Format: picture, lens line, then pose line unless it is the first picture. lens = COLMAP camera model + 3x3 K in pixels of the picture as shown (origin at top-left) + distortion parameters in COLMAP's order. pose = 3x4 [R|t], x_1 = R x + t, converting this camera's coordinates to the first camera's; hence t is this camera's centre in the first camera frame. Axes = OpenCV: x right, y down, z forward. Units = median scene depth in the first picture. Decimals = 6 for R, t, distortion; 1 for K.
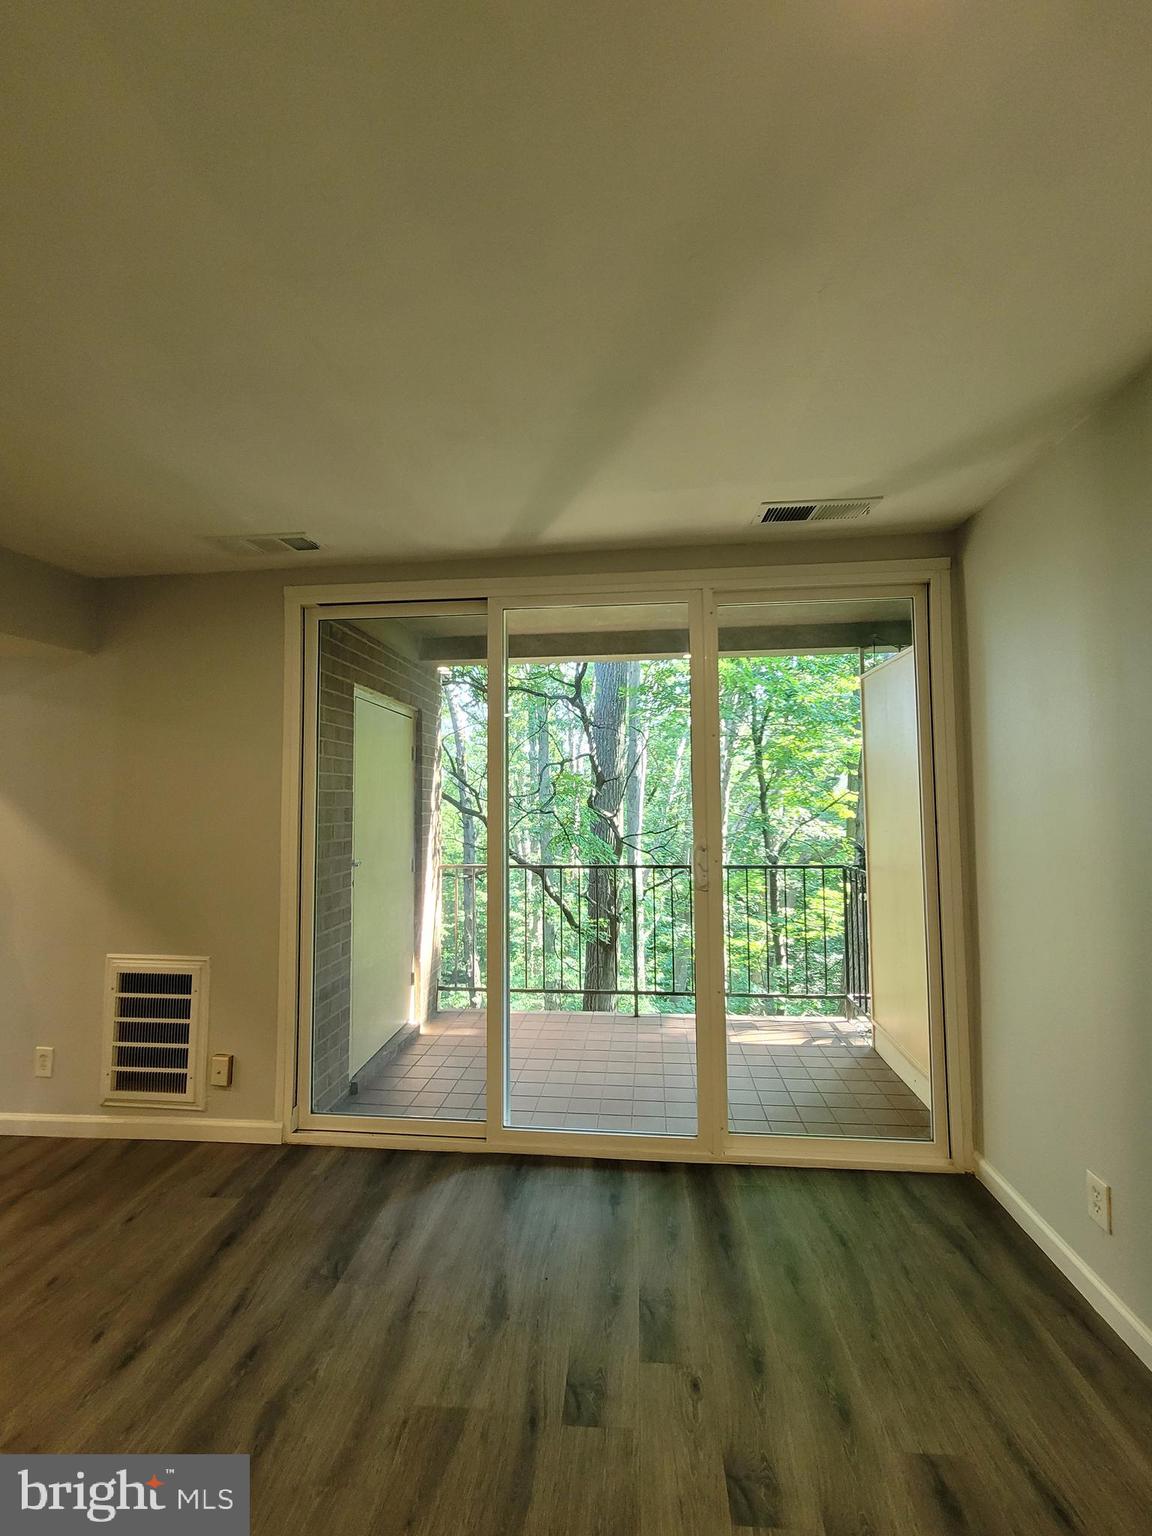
lens RADIAL K [[620.4, 0, 582.6], [0, 620.4, 769.6], [0, 0, 1]] dist [-0.002797, -0.000629]
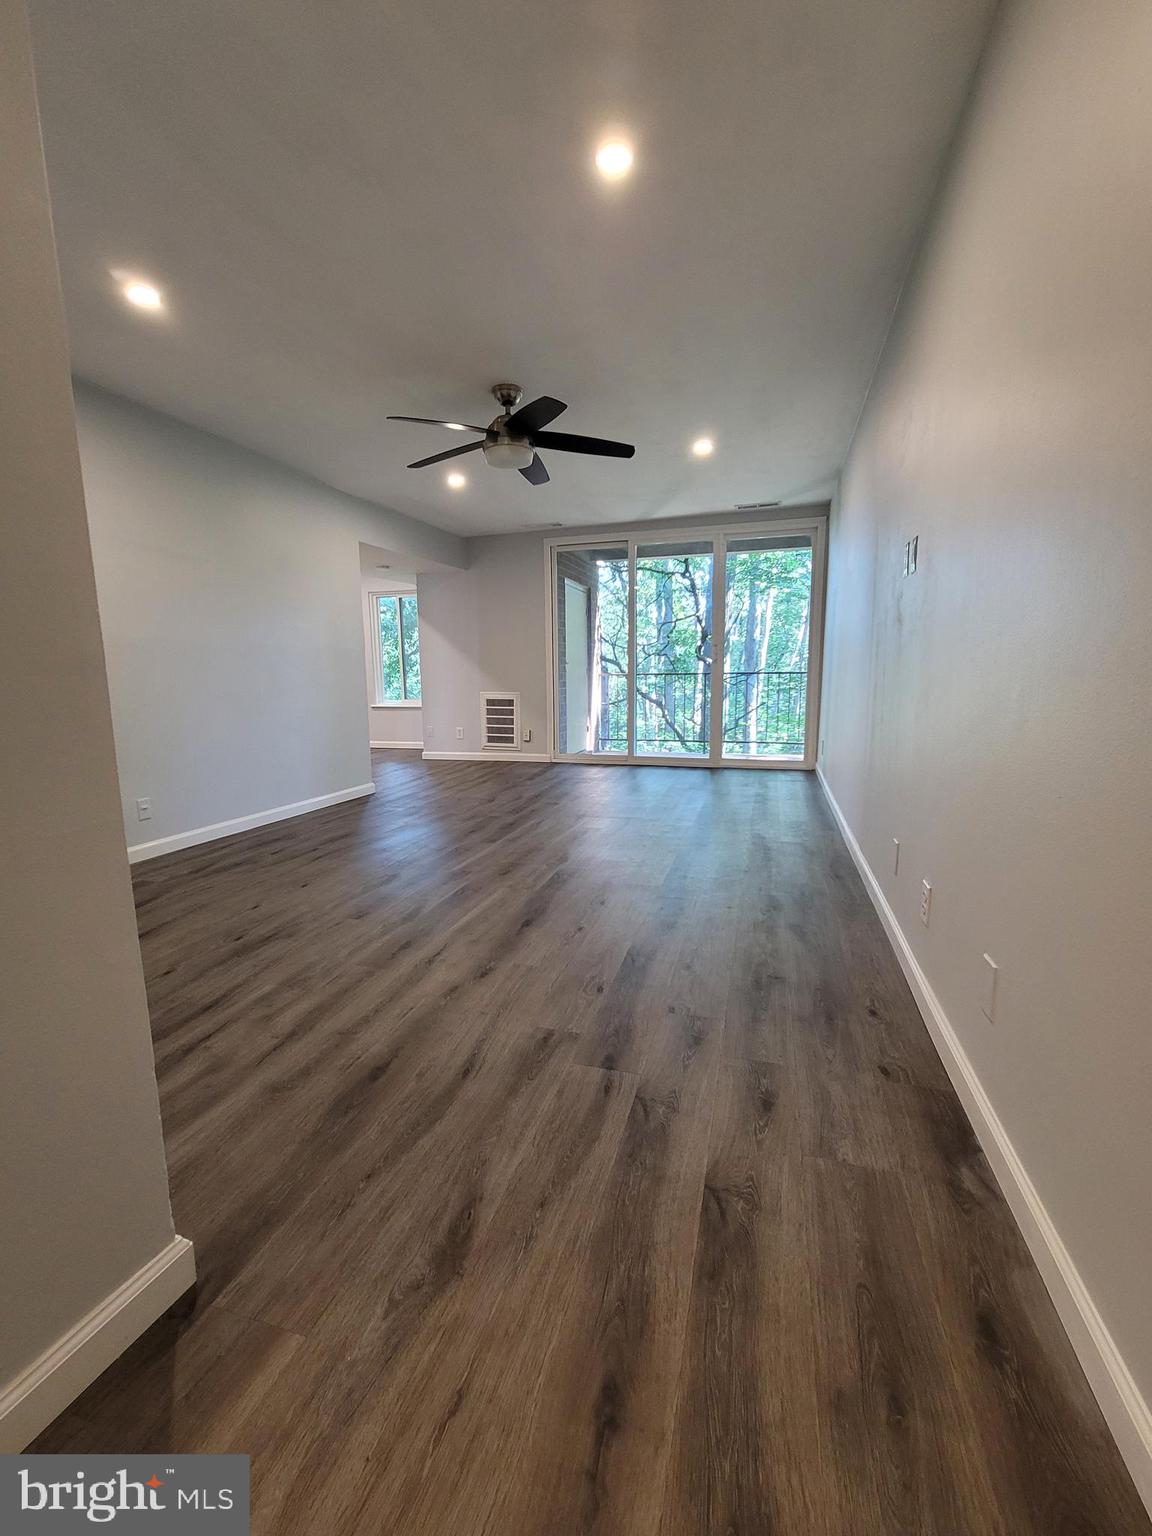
lens RADIAL K [[620.4, 0, 581.9], [0, 620.4, 772.6], [0, 0, 1]] dist [-0.002797, -0.000629]
pose [[0.978675, 0.033271, -0.202705, 0.174451], [0.010142, 0.977766, 0.209453, 0.086391], [0.205167, -0.207042, 0.956577, -1.408894]]
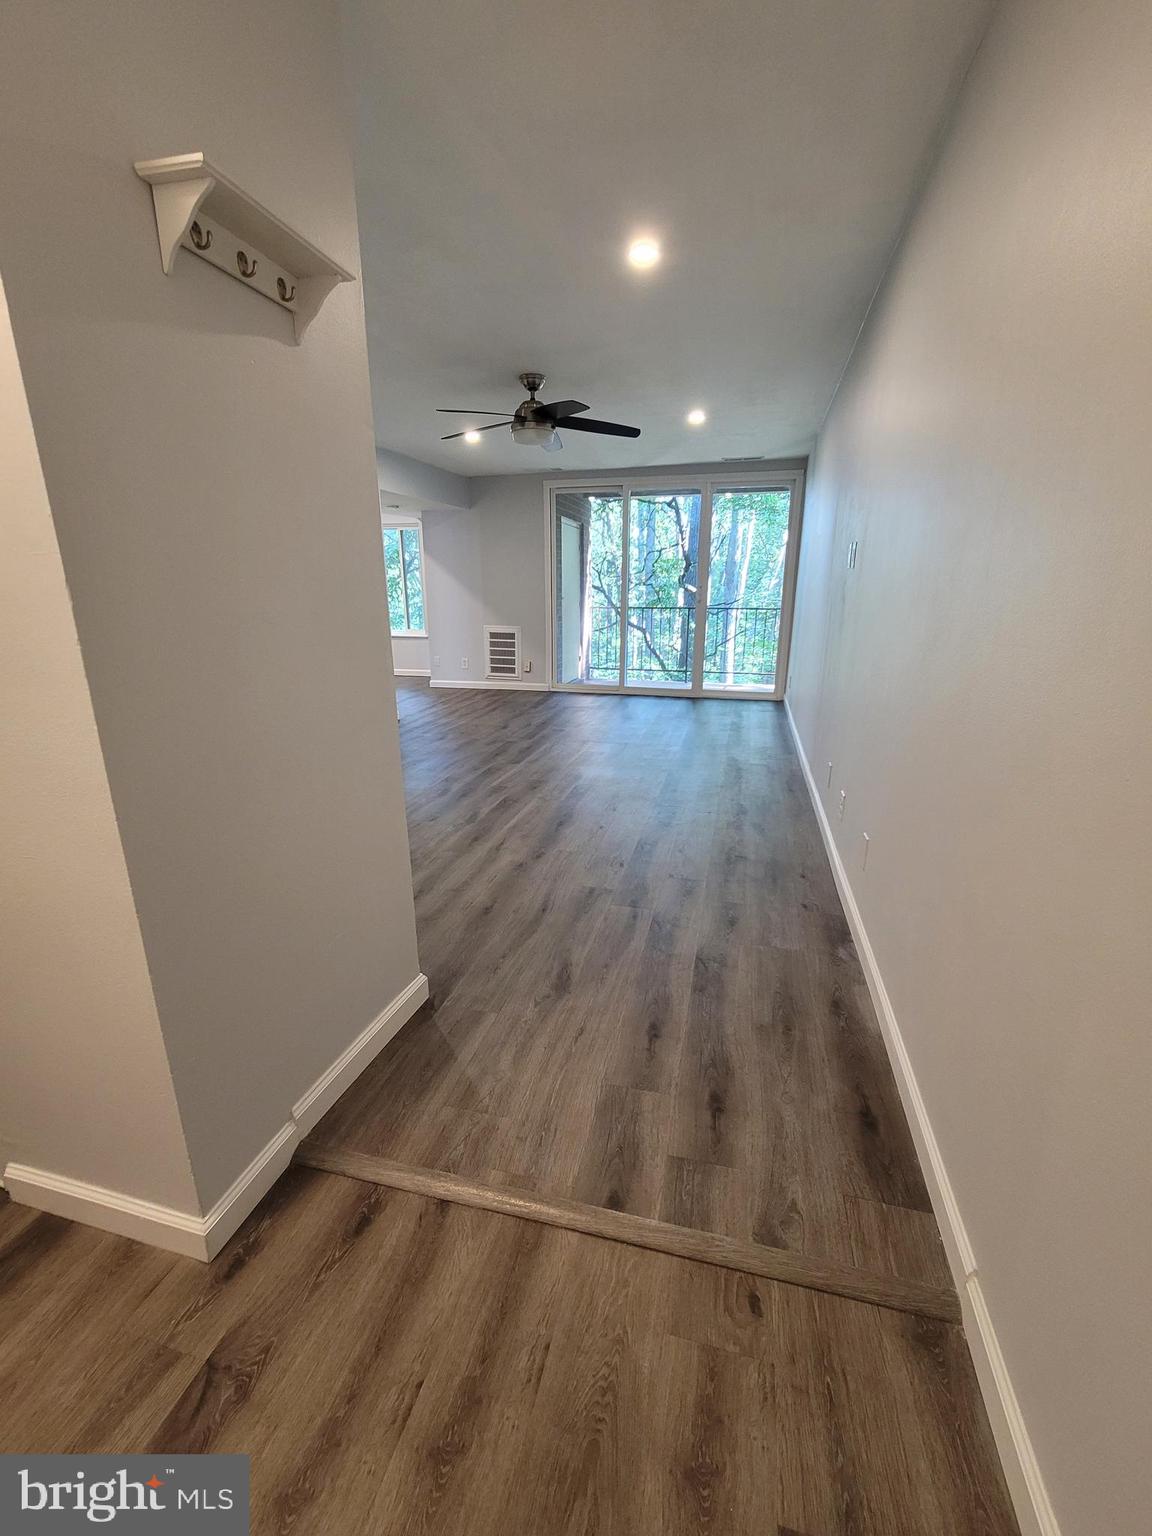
lens RADIAL K [[620.4, 0, 580.7], [0, 620.4, 771.2], [0, 0, 1]] dist [-0.002797, -0.000629]
pose [[0.985173, 0.059996, -0.160730, 0.149571], [-0.003369, 0.943446, 0.331509, -0.012364], [0.171529, -0.326052, 0.929660, -1.699325]]
